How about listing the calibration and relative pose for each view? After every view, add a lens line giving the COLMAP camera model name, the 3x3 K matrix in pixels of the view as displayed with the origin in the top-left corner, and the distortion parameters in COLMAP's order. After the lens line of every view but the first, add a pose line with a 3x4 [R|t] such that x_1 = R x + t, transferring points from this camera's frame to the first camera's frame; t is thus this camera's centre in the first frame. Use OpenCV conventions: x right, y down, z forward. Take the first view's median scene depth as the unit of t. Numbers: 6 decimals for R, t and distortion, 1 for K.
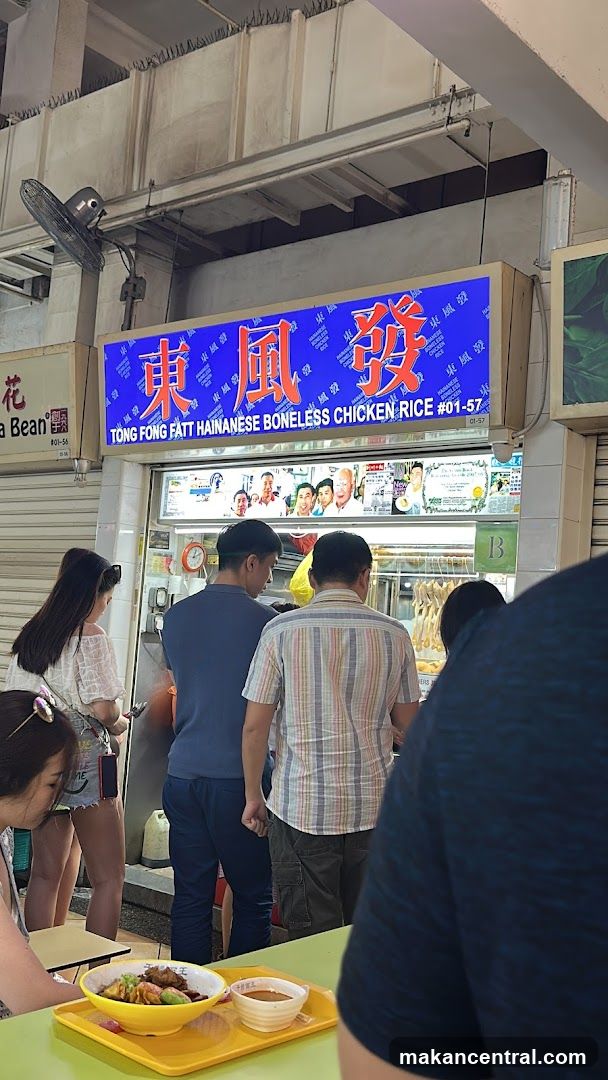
lens RADIAL K [[1045.7, 0, 304.0], [0, 1045.7, 540.0], [0, 0, 1]] dist [0.081065, 0.003340]
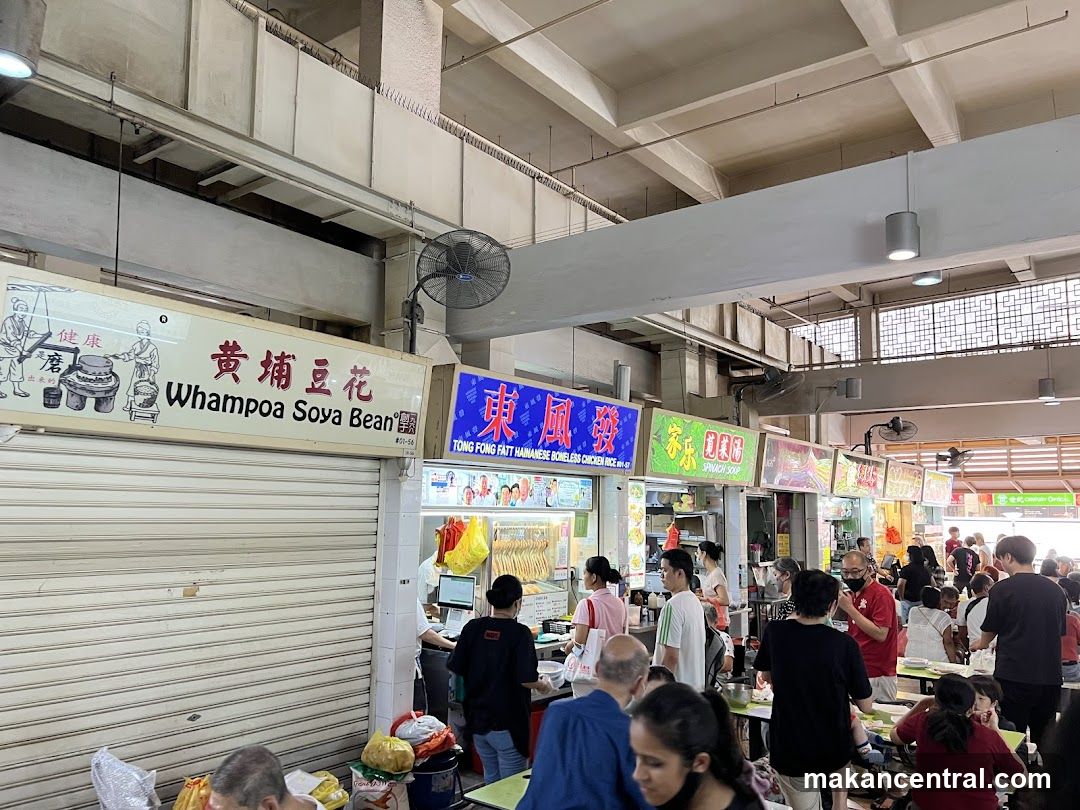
lens RADIAL K [[791.8, 0, 547.3], [0, 791.8, 380.4], [0, 0, 1]] dist [0.193356, -0.308656]
pose [[-0.026876, 0.090277, 0.995554, -1.290124], [-0.105295, 0.990118, -0.092627, -0.112977], [-0.994078, -0.107317, -0.017104, 1.038641]]
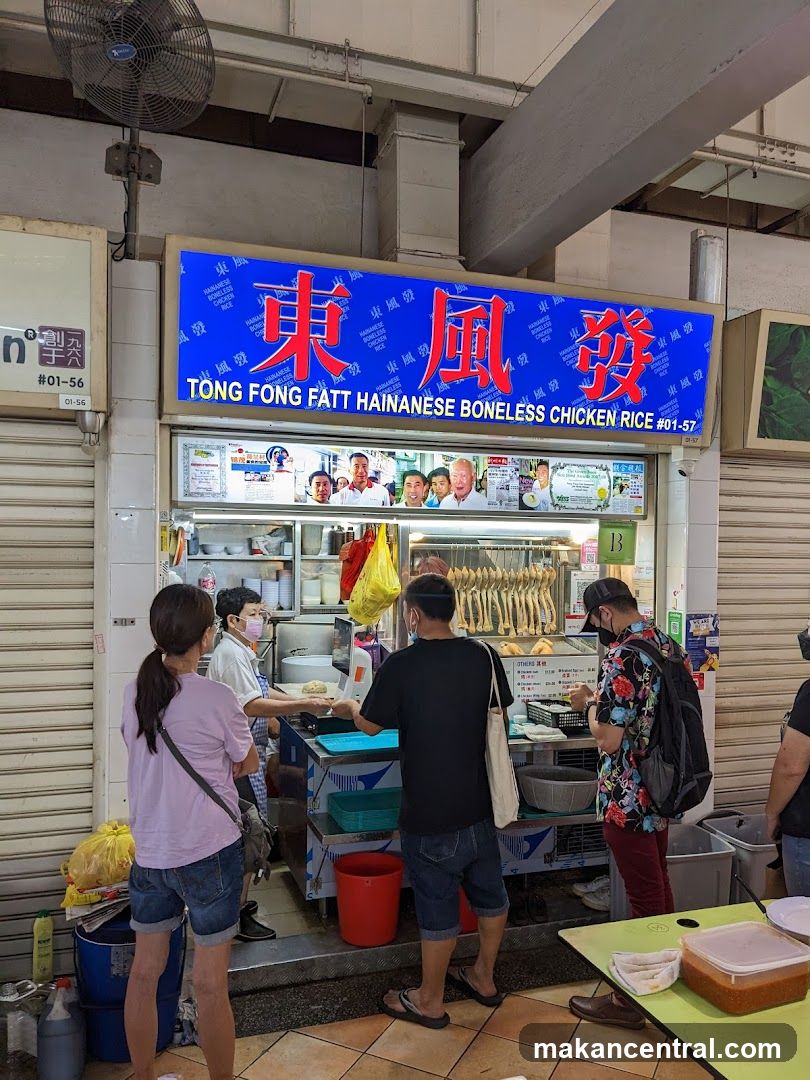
lens RADIAL K [[816.4, 0, 405.0], [0, 816.4, 540.0], [0, 0, 1]] dist [0.037992, 0.001618]
pose [[0.536202, -0.056843, 0.842174, -0.643581], [-0.045673, 0.994314, 0.096191, -0.066122], [-0.842853, -0.090043, 0.530557, 0.665150]]
